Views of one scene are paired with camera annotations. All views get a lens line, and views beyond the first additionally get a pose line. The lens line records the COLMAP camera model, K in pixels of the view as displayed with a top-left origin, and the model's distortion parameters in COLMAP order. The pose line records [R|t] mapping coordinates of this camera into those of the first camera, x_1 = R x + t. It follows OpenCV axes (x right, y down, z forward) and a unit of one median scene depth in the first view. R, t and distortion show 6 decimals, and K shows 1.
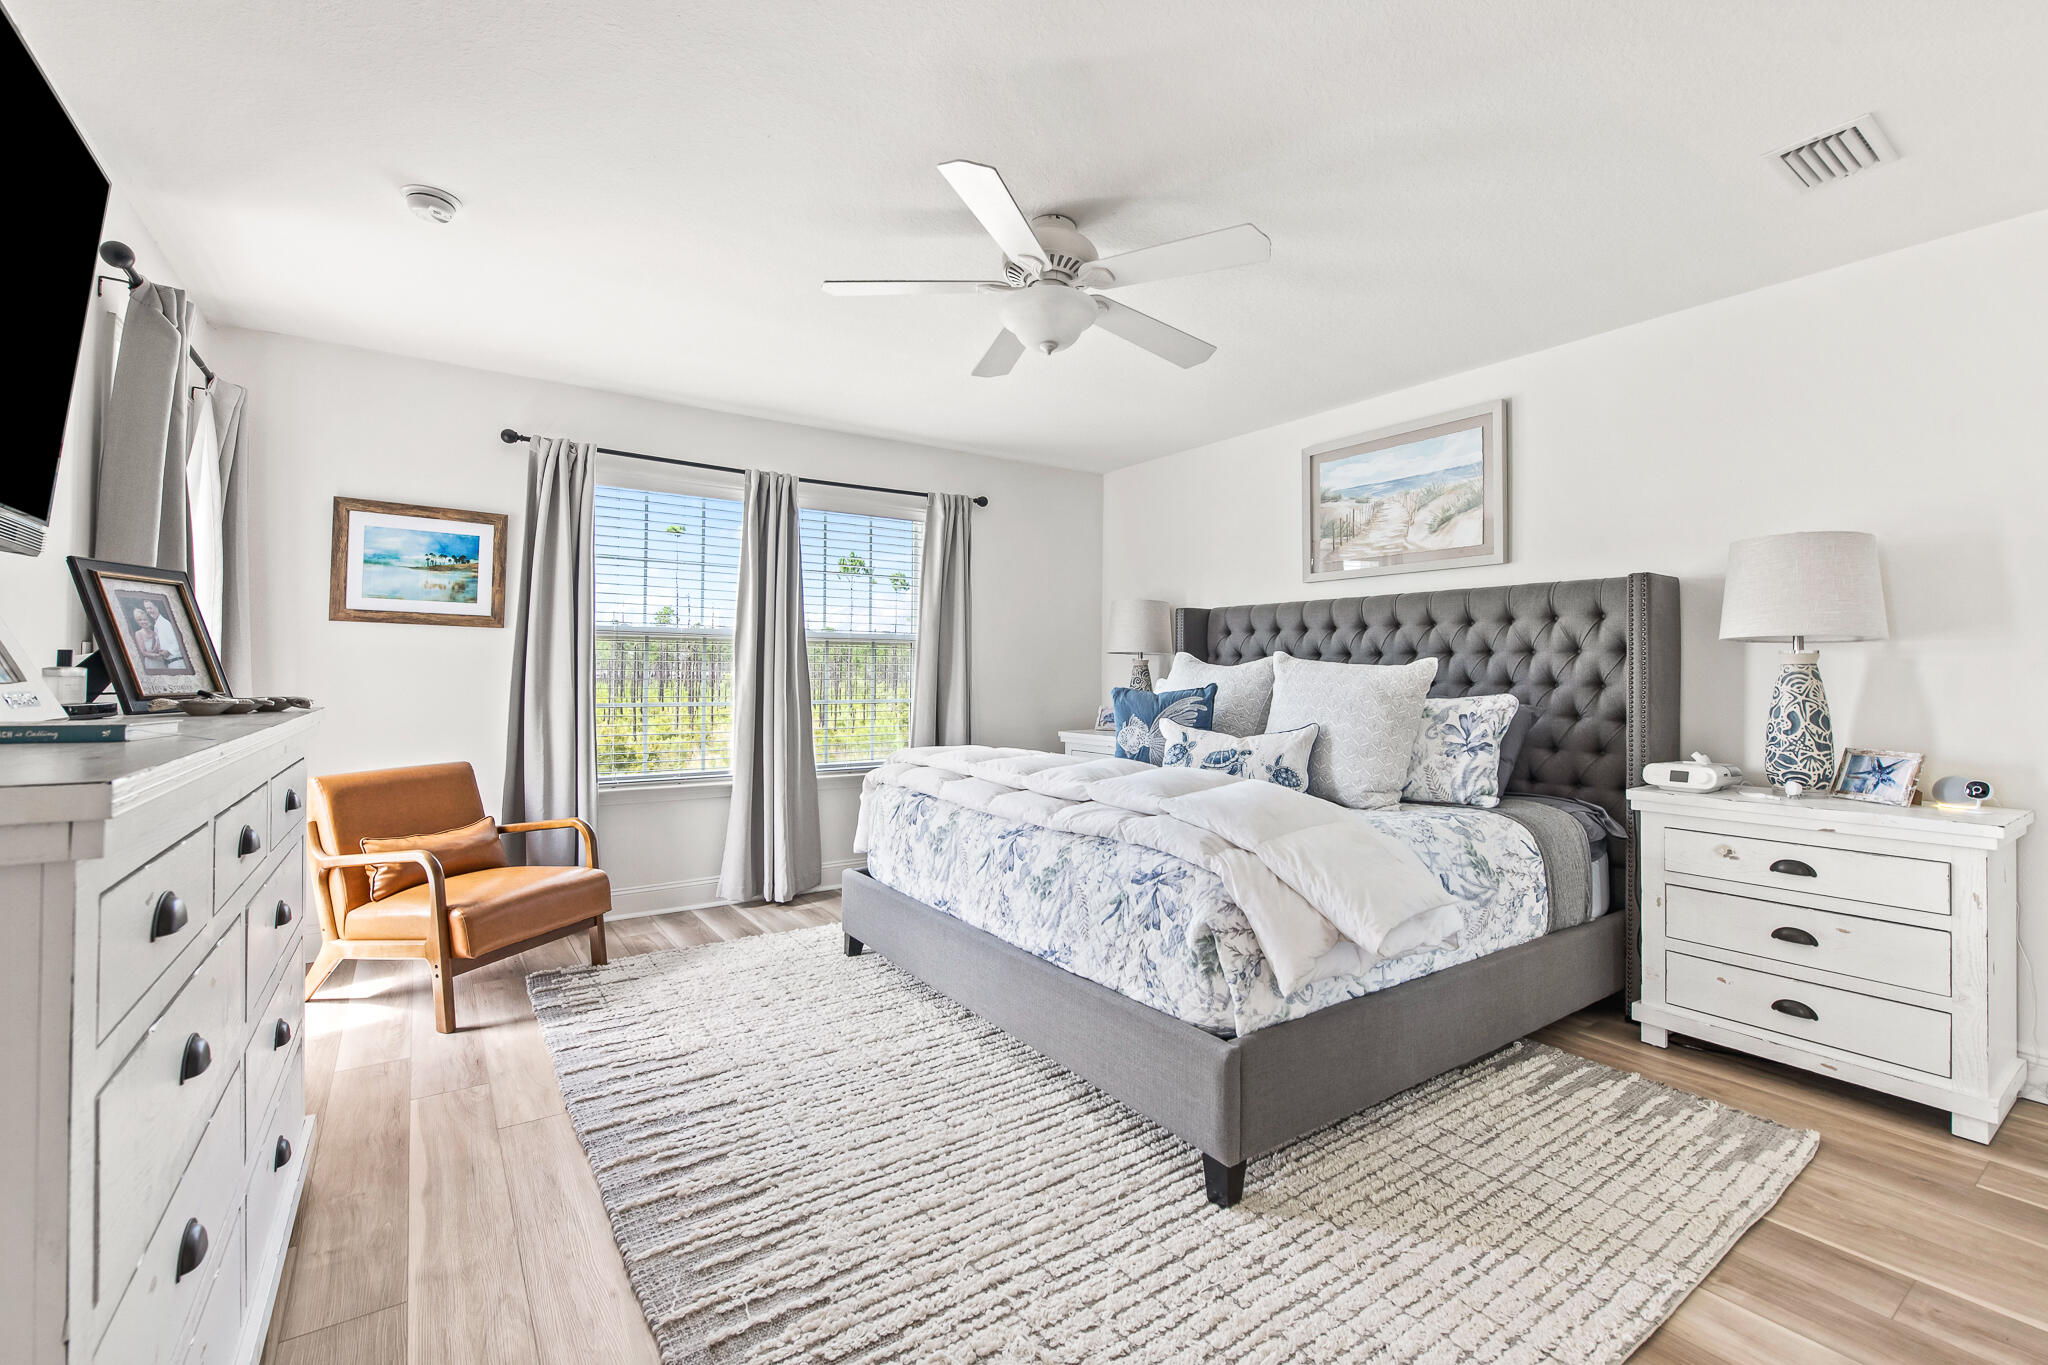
lens RADIAL K [[860.0, 0, 1022.7], [0, 860.0, 662.3], [0, 0, 1]] dist [-0.004162, -0.000900]
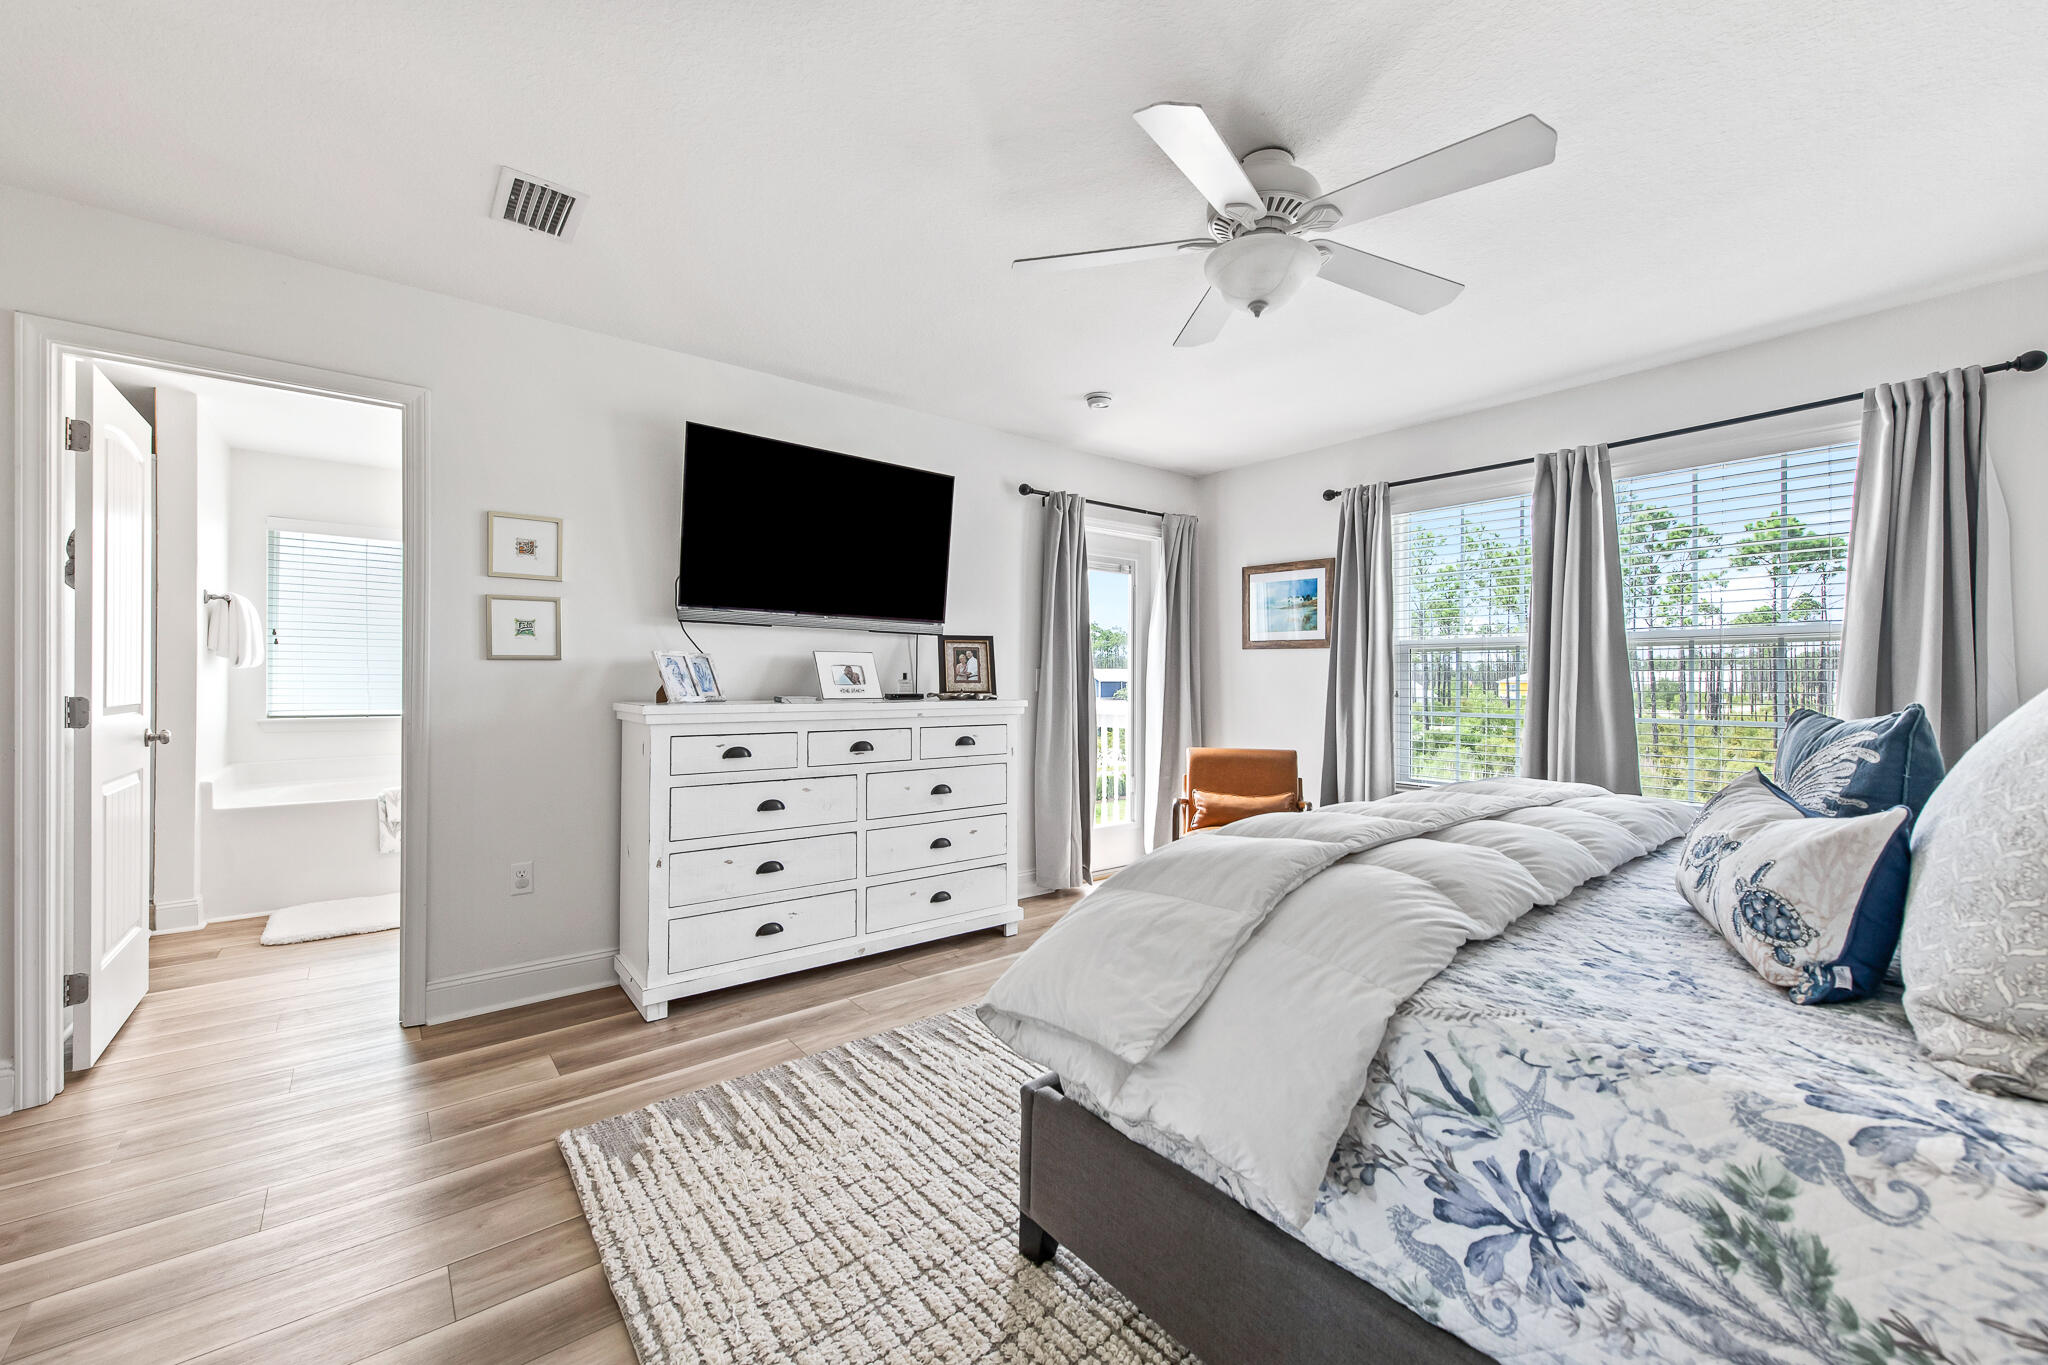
lens RADIAL K [[809.1, 0, 1024.0], [0, 809.1, 682.5], [0, 0, 1]] dist [0.000971, 0.000013]
pose [[0.084040, -0.003915, -0.996455, 0.562871], [0.009899, 0.999946, -0.003094, 0.009982], [0.996413, -0.009604, 0.084074, 0.471412]]
